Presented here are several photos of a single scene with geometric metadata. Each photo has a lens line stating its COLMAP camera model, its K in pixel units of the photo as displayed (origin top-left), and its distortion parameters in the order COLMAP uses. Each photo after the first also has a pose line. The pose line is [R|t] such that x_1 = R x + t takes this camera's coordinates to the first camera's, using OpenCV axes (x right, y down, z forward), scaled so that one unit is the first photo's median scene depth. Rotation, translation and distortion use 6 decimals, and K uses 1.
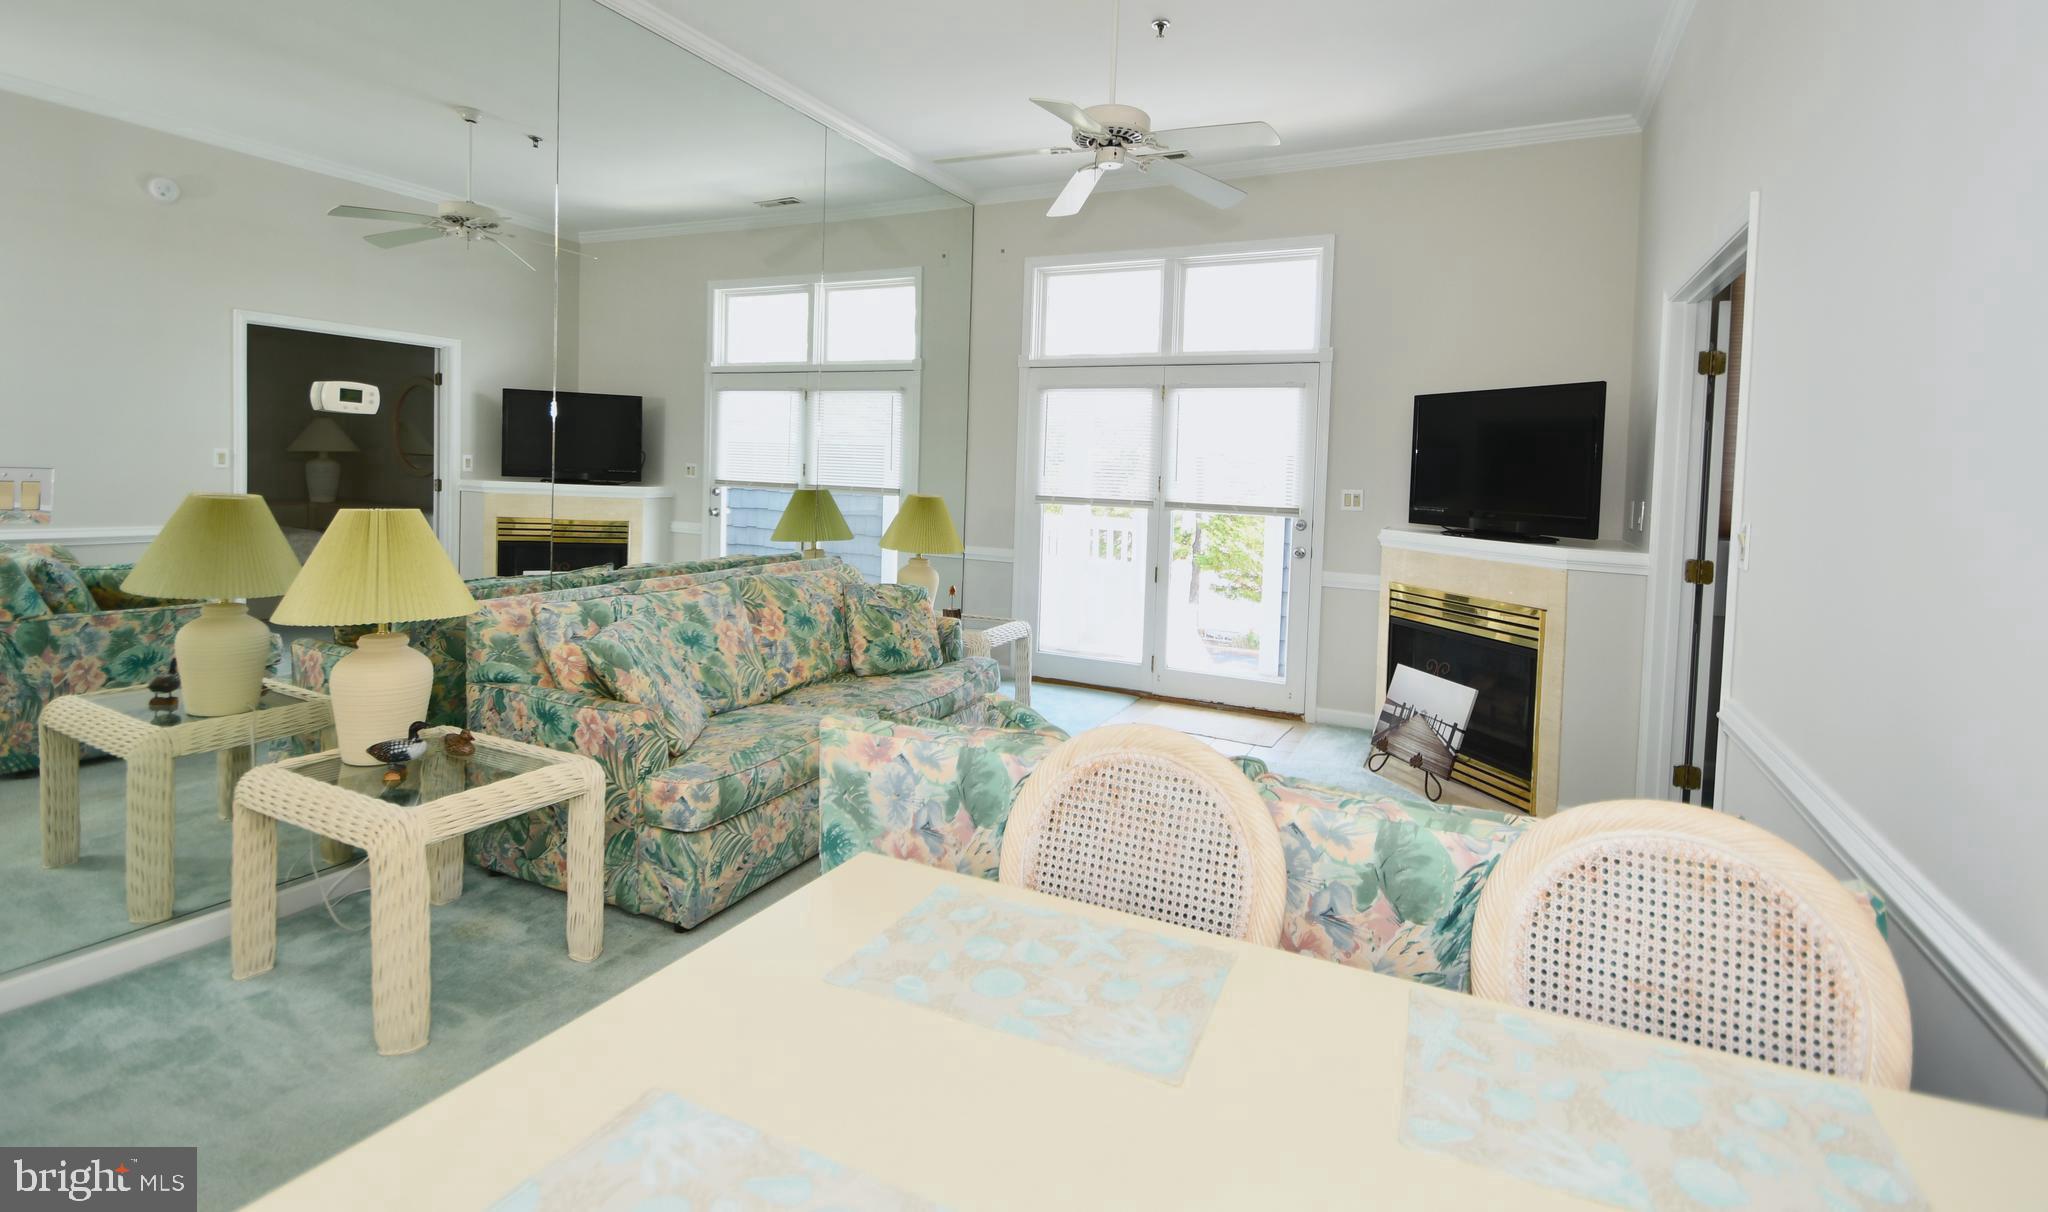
lens RADIAL K [[936.0, 0, 1032.8], [0, 936.0, 501.2], [0, 0, 1]] dist [0.012764, -0.020748]
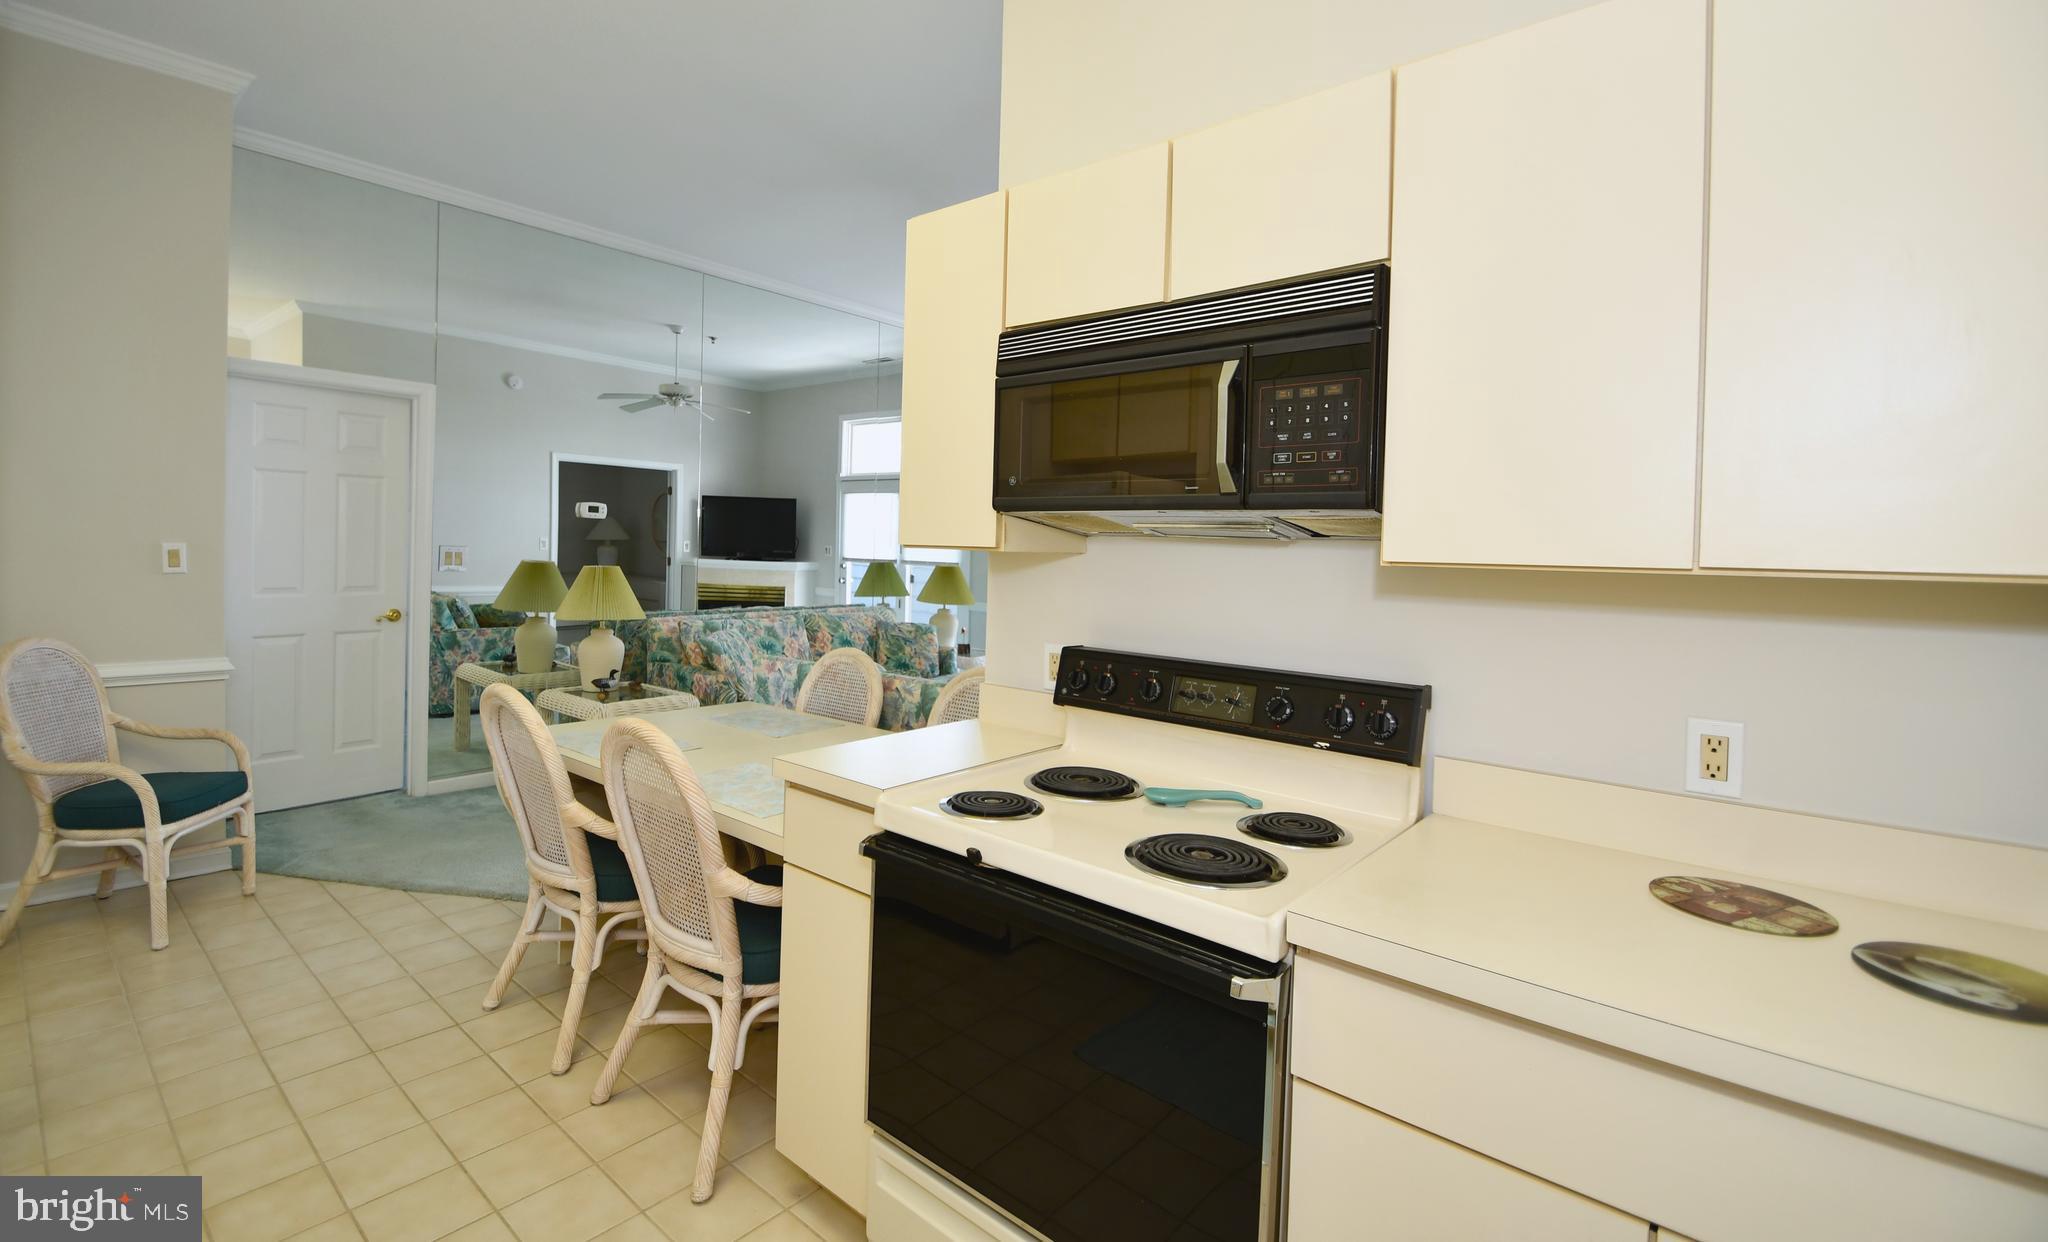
lens RADIAL K [[894.8, 0, 988.9], [0, 894.8, 560.4], [0, 0, 1]] dist [0.003077, -0.014769]
pose [[0.965531, -0.003412, -0.260266, 0.390631], [-0.003281, 0.999675, -0.025276, 0.026267], [0.260267, 0.025259, 0.965206, -0.411887]]
